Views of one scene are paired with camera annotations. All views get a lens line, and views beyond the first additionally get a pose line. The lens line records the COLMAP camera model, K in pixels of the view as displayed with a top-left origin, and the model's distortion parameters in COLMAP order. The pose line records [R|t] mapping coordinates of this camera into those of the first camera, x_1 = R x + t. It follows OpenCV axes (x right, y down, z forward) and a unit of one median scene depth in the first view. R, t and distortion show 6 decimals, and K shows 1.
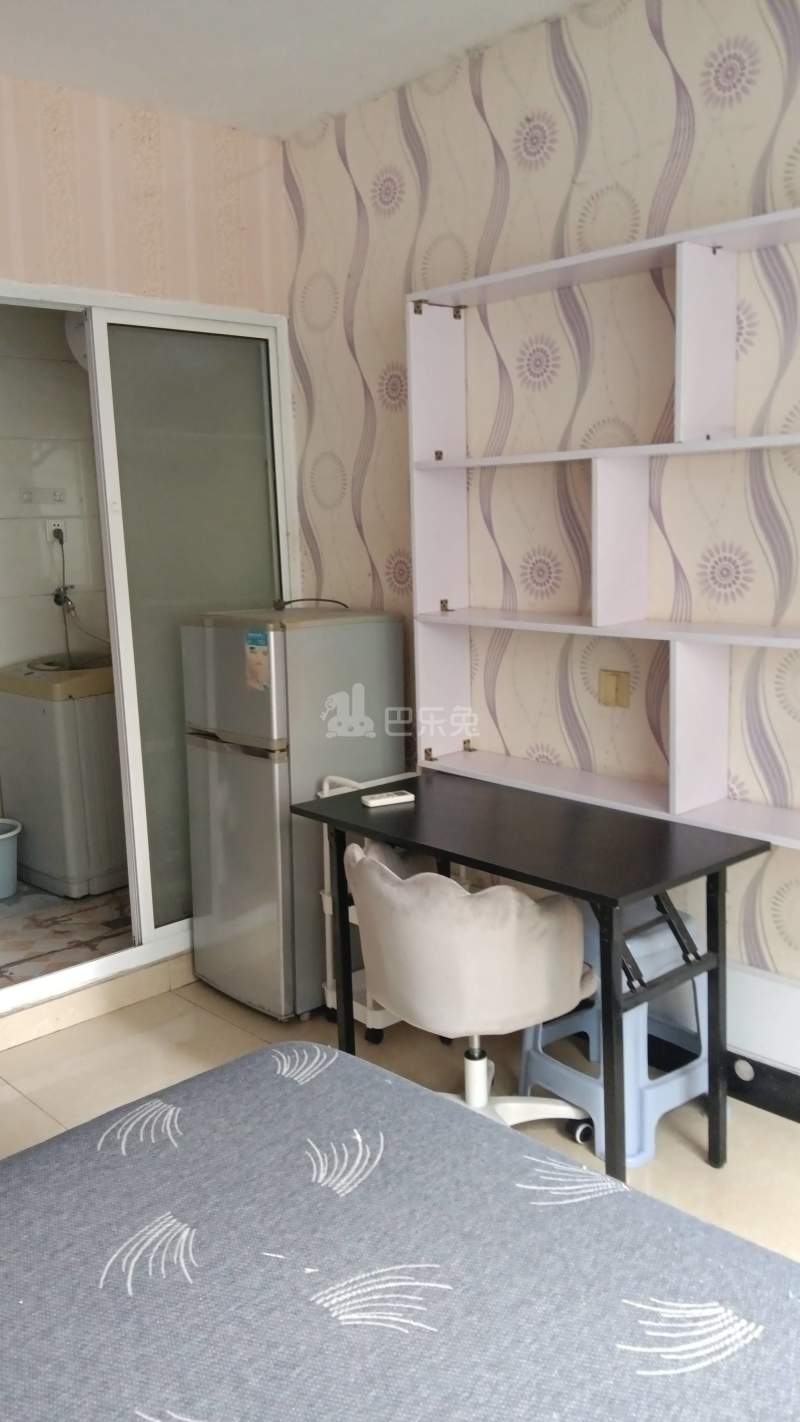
lens RADIAL K [[1128.6, 0, 400.0], [0, 1128.6, 711.0], [0, 0, 1]] dist [0.007626, 0.001757]
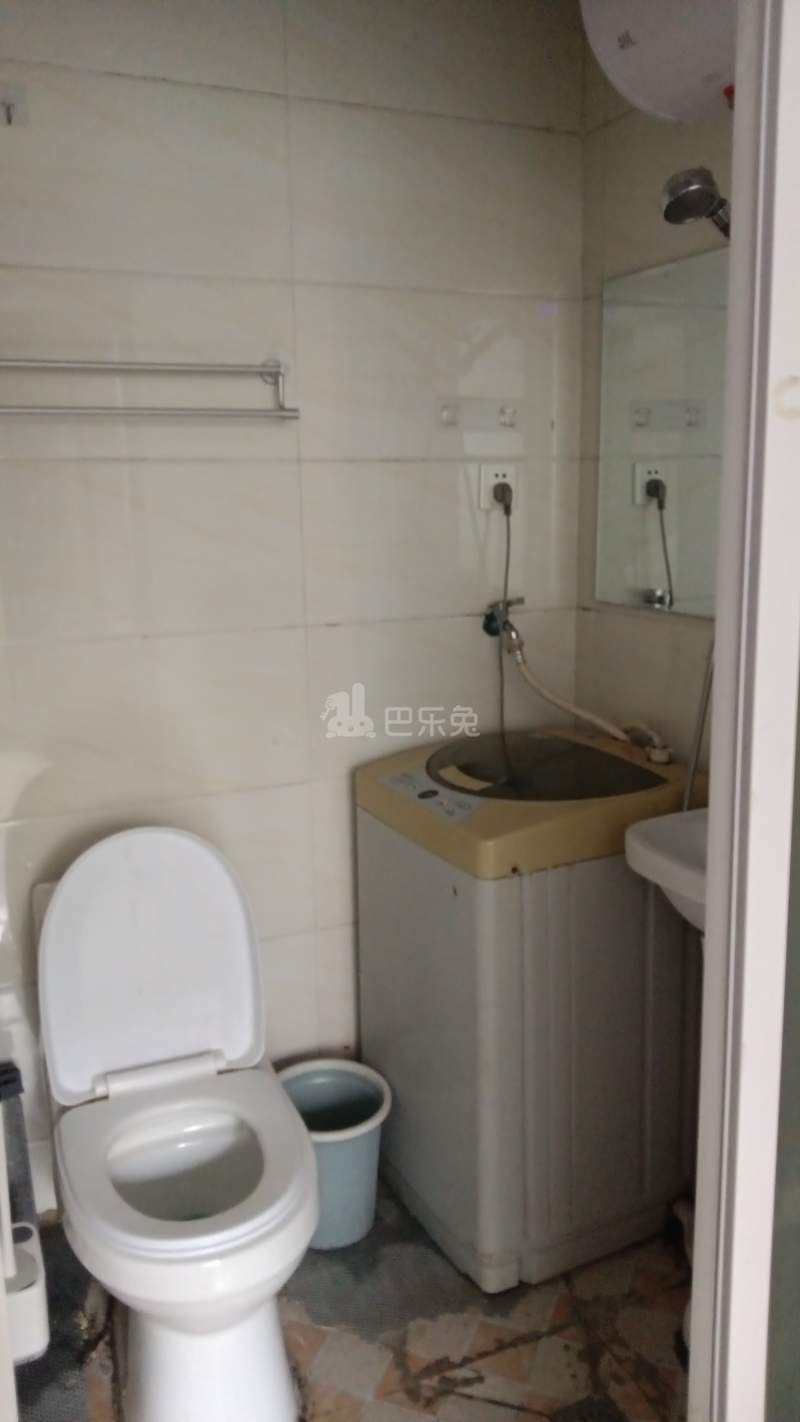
lens RADIAL K [[1128.6, 0, 400.0], [0, 1128.6, 711.0], [0, 0, 1]] dist [0.007626, 0.001757]
pose [[0.943516, 0.078044, -0.322003, -0.186898], [-0.066966, 0.996724, 0.045354, -0.085353], [0.324488, -0.021229, 0.945652, 0.542336]]
